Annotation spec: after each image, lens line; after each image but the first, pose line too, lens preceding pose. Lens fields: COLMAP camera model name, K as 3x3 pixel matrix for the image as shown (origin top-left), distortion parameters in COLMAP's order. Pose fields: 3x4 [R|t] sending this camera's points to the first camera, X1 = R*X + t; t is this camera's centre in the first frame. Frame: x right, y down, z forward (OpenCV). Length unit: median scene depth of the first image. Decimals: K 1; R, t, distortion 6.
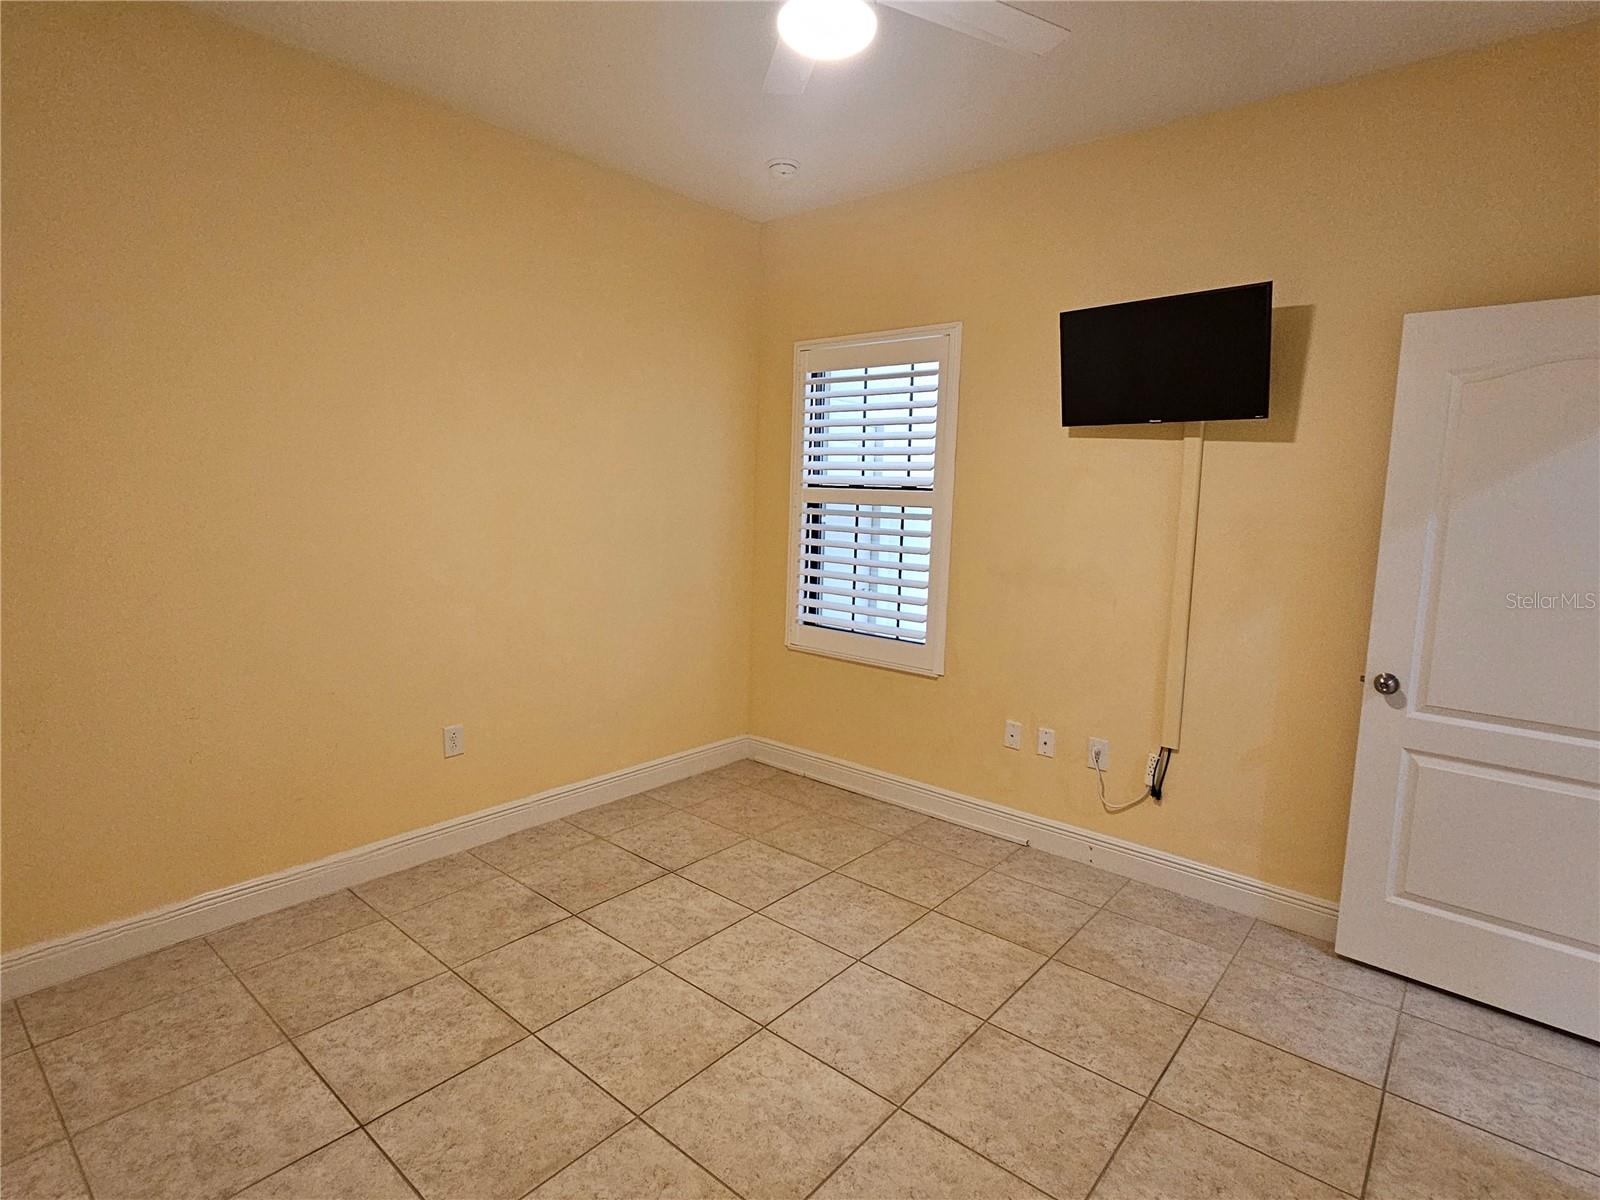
lens RADIAL K [[827.9, 0, 802.2], [0, 827.9, 599.4], [0, 0, 1]] dist [0.001617, 0.001524]
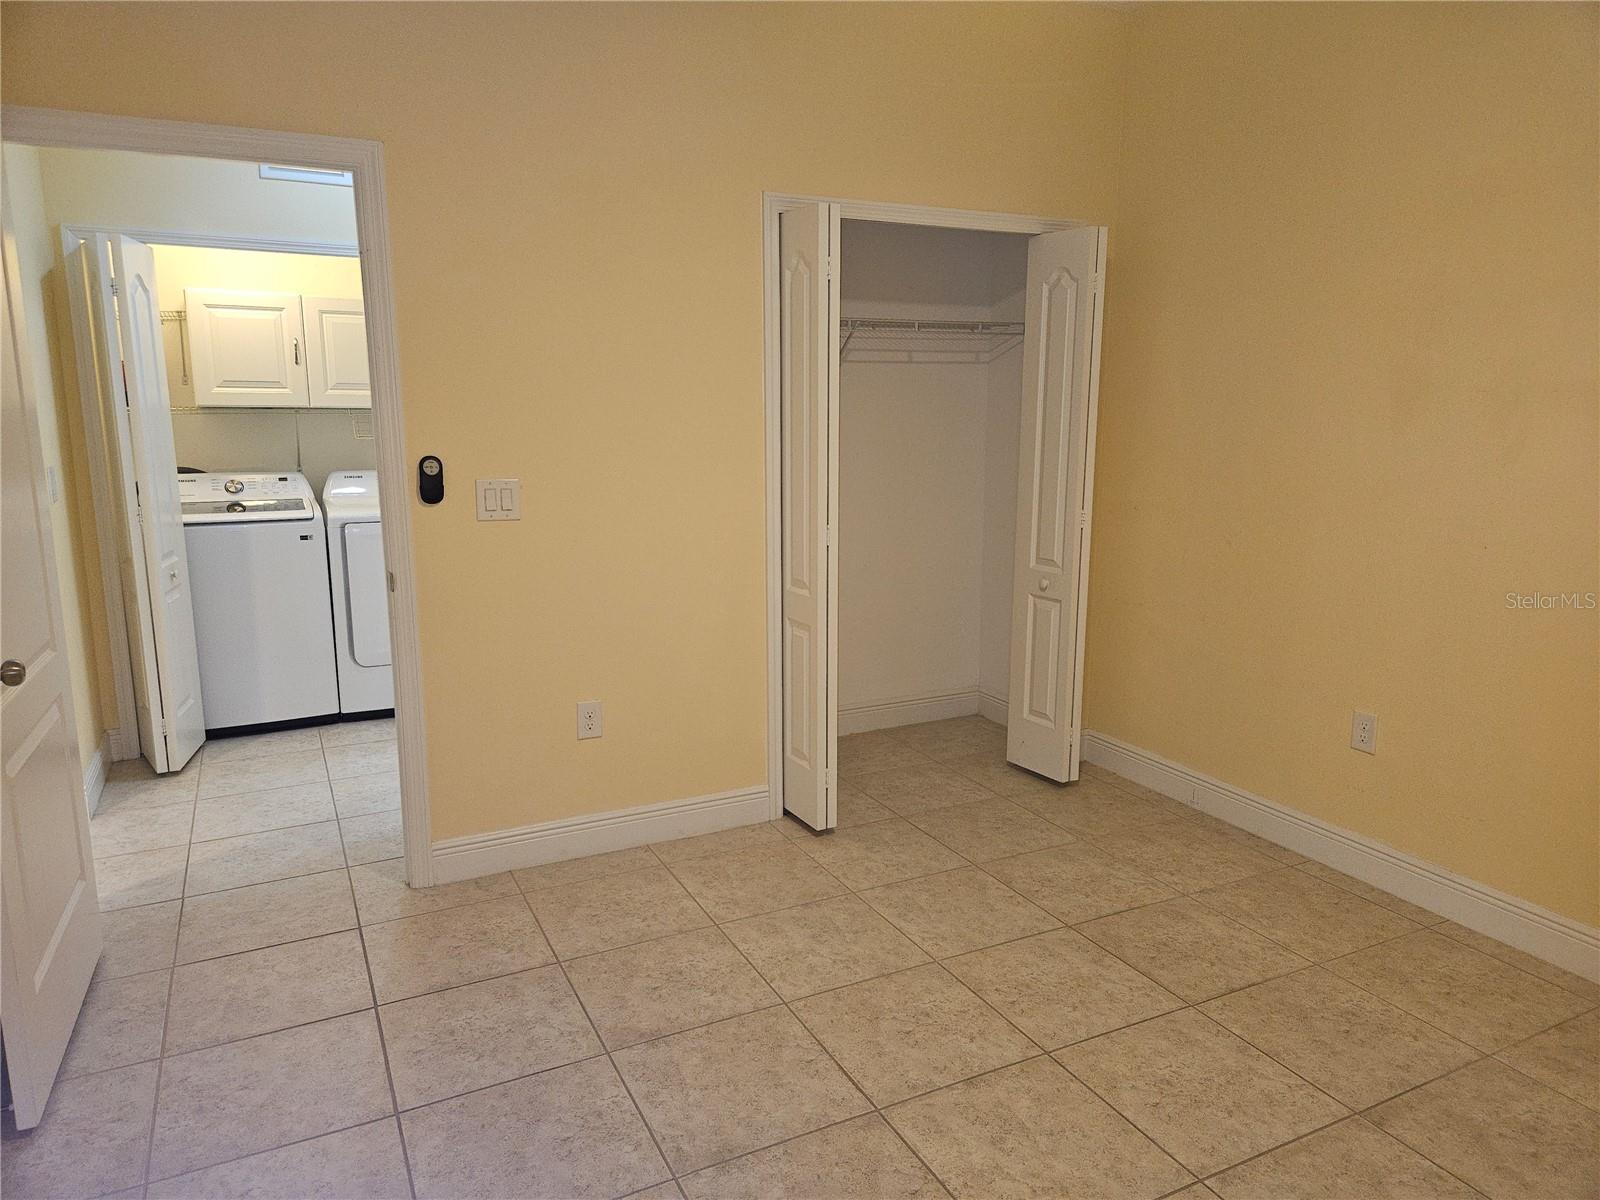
lens RADIAL K [[1060.7, 0, 801.3], [0, 1060.7, 599.5], [0, 0, 1]] dist [0.034662, -0.006375]
pose [[-0.915322, -0.103062, 0.389311, -0.189500], [0.025103, 0.950219, 0.310570, -0.237802], [-0.401939, 0.294045, -0.867169, 1.867940]]
